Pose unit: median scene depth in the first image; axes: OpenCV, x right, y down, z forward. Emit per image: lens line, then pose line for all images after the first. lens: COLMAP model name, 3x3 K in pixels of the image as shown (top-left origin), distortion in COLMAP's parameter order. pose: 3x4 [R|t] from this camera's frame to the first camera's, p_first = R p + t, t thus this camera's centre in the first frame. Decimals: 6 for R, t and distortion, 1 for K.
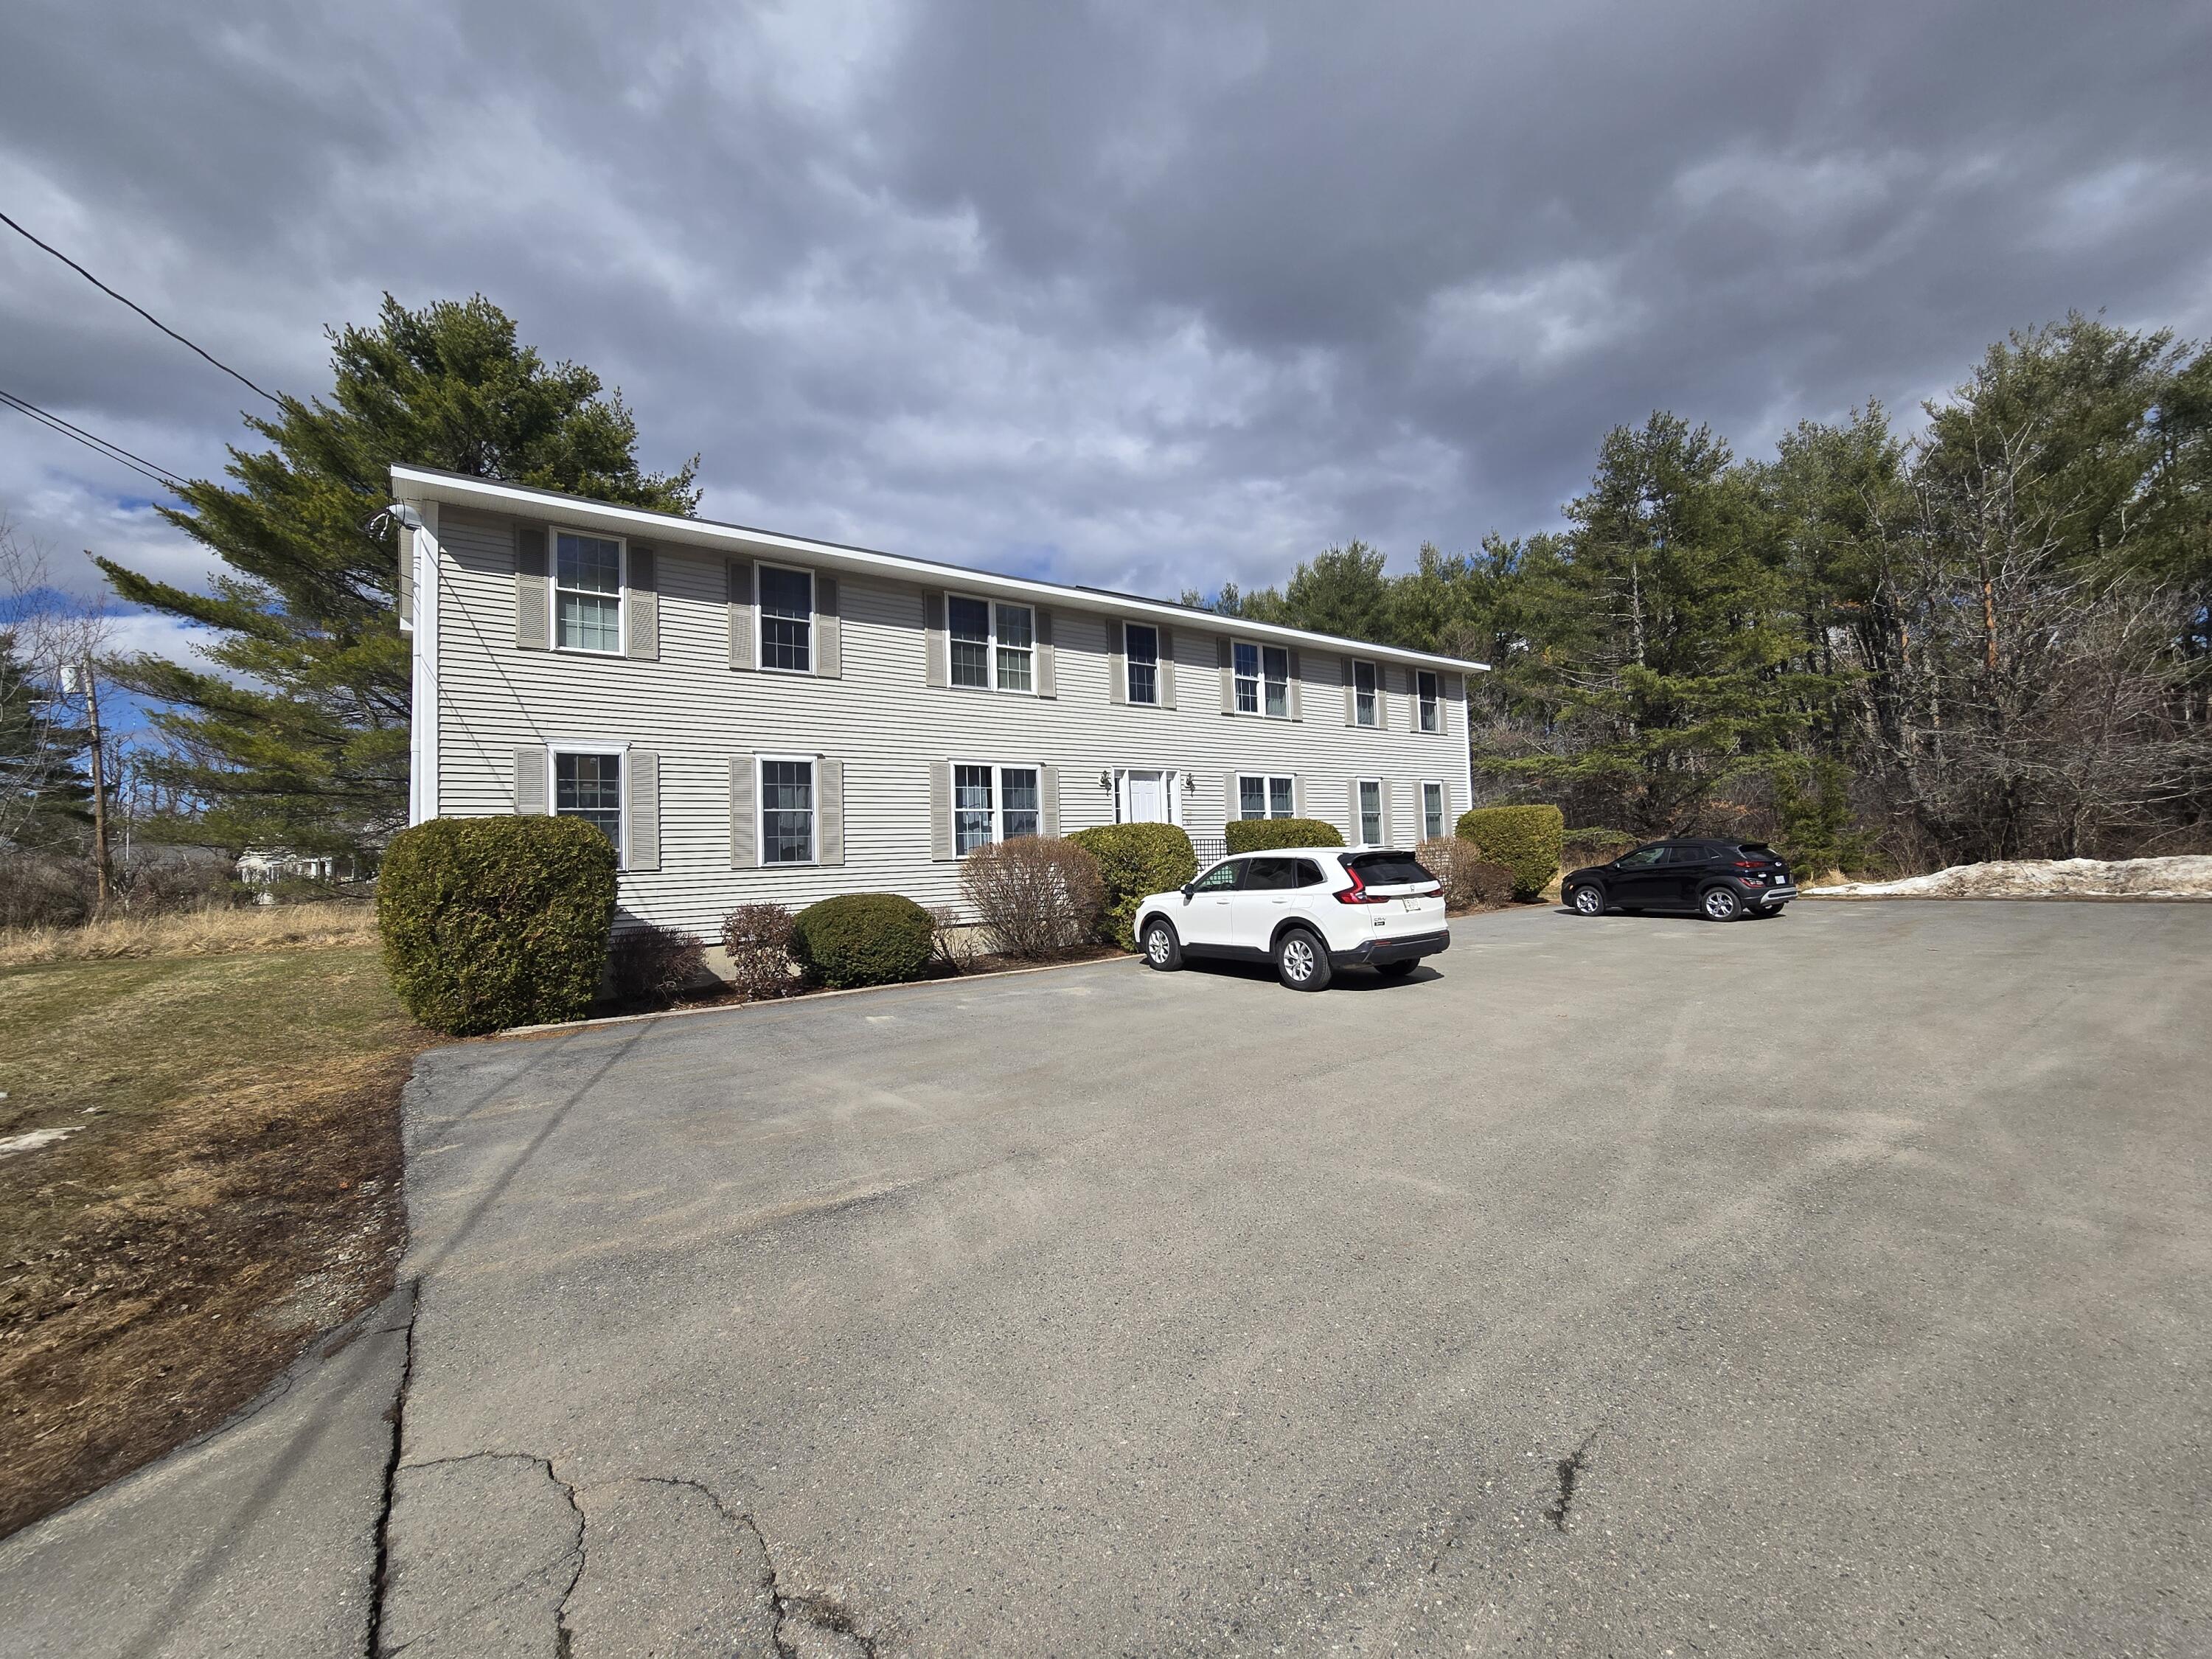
lens RADIAL K [[919.9, 0, 1106.0], [0, 919.9, 829.5], [0, 0, 1]] dist [0.000780, 0.000027]
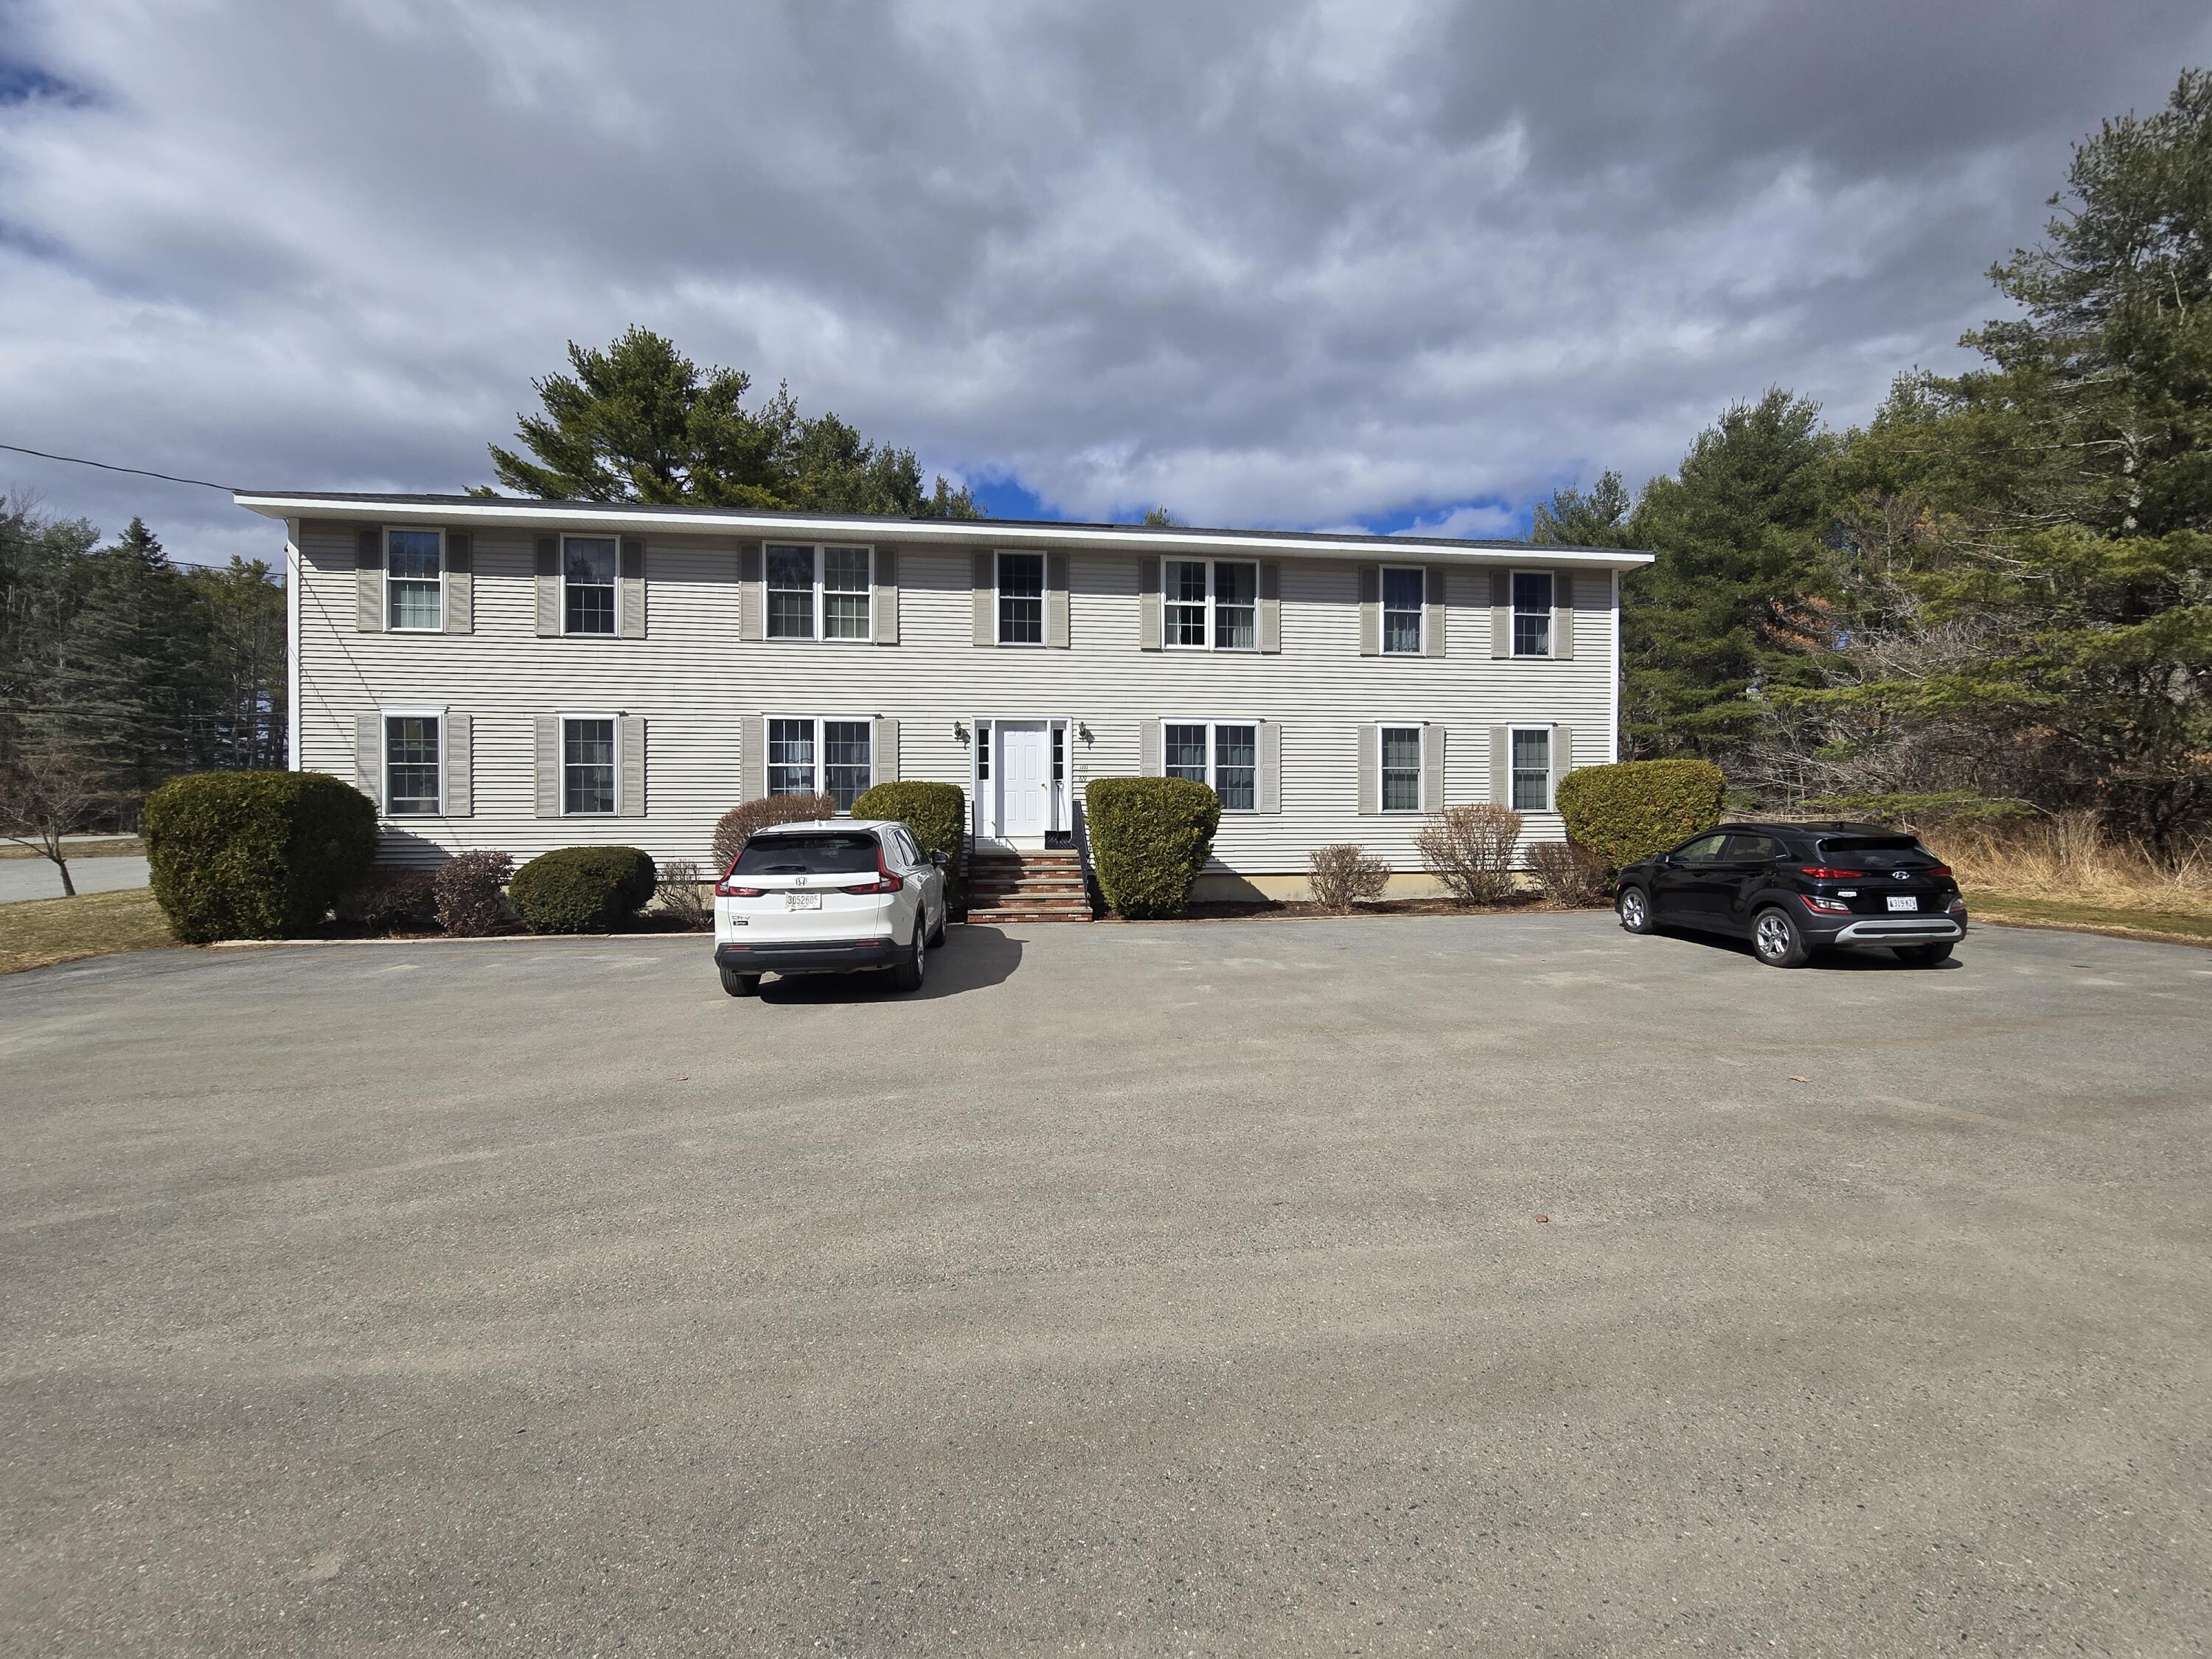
lens RADIAL K [[890.9, 0, 1106.0], [0, 890.9, 829.5], [0, 0, 1]] dist [0.001131, 0.000301]
pose [[0.872651, 0.043557, -0.486399, 0.603042], [-0.012848, 0.997717, 0.066294, -0.019394], [0.488176, -0.051603, 0.871218, 0.326107]]
